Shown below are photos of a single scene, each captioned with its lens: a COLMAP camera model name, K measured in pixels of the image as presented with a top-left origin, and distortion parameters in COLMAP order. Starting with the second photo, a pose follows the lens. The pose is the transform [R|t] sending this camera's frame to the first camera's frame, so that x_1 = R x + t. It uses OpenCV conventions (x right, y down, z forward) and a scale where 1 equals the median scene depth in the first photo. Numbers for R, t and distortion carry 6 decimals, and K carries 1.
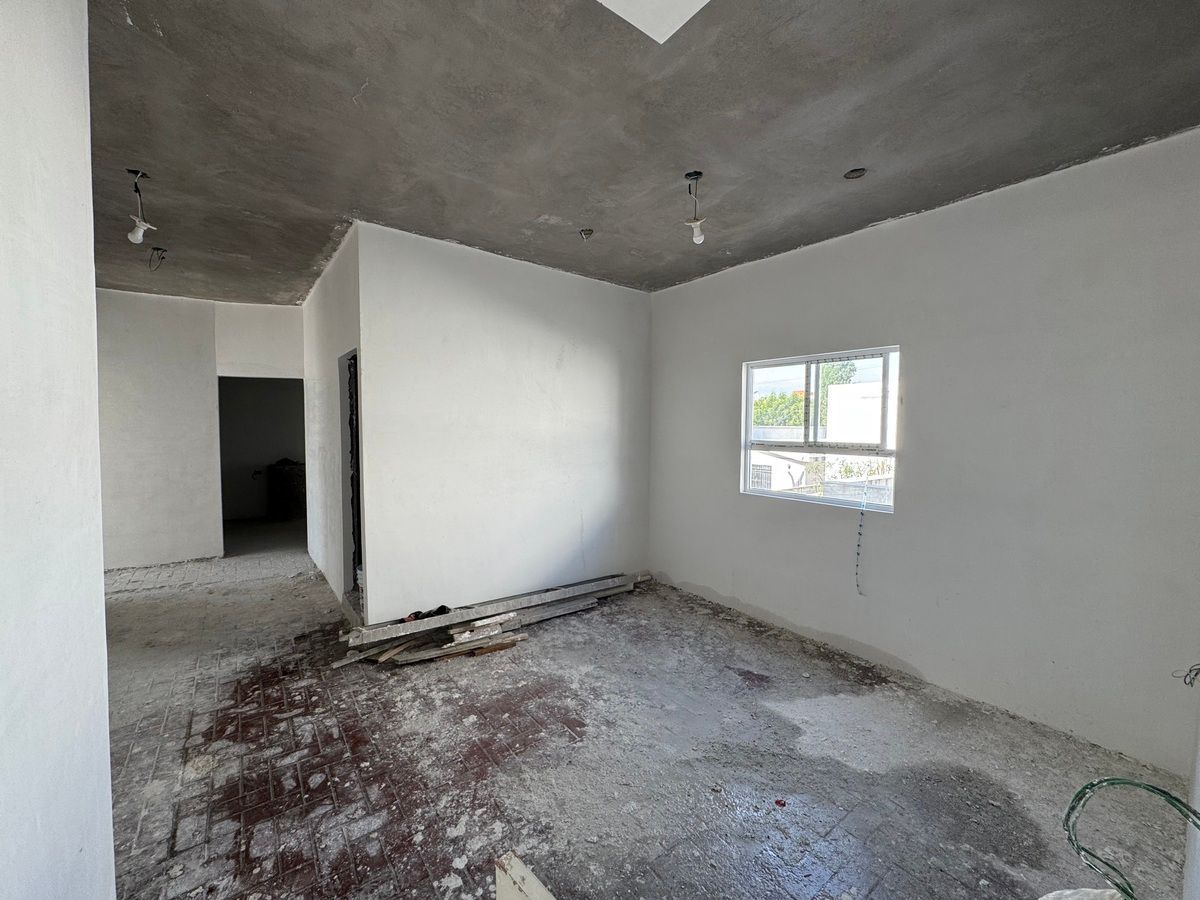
lens RADIAL K [[478.7, 0, 599.9], [0, 478.7, 447.4], [0, 0, 1]] dist [-0.002410, 0.000107]
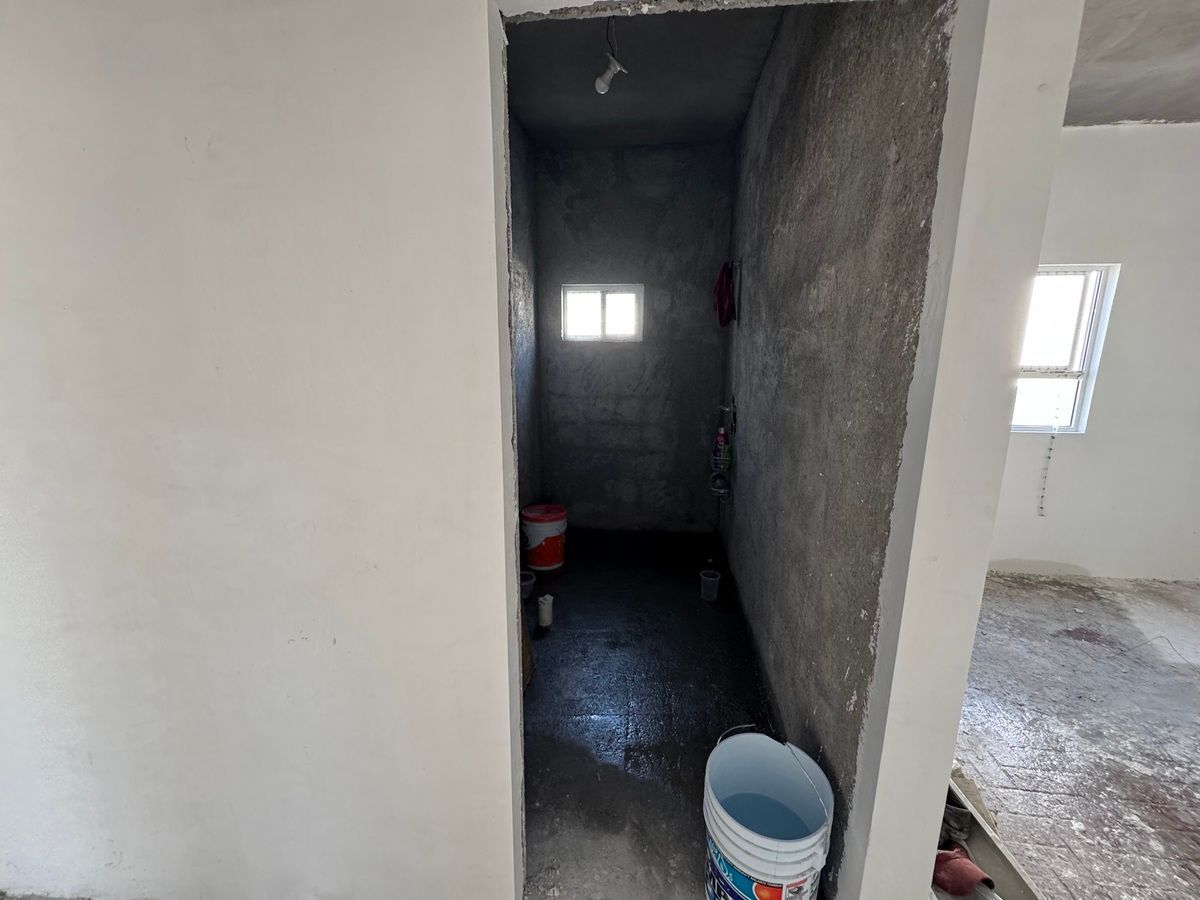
lens RADIAL K [[478.7, 0, 599.0], [0, 478.7, 448.9], [0, 0, 1]] dist [-0.002410, 0.000107]
pose [[0.707117, -0.142409, 0.692608, -0.839443], [0.040109, 0.986010, 0.161787, -0.038199], [-0.705958, -0.086622, 0.702936, 0.995172]]
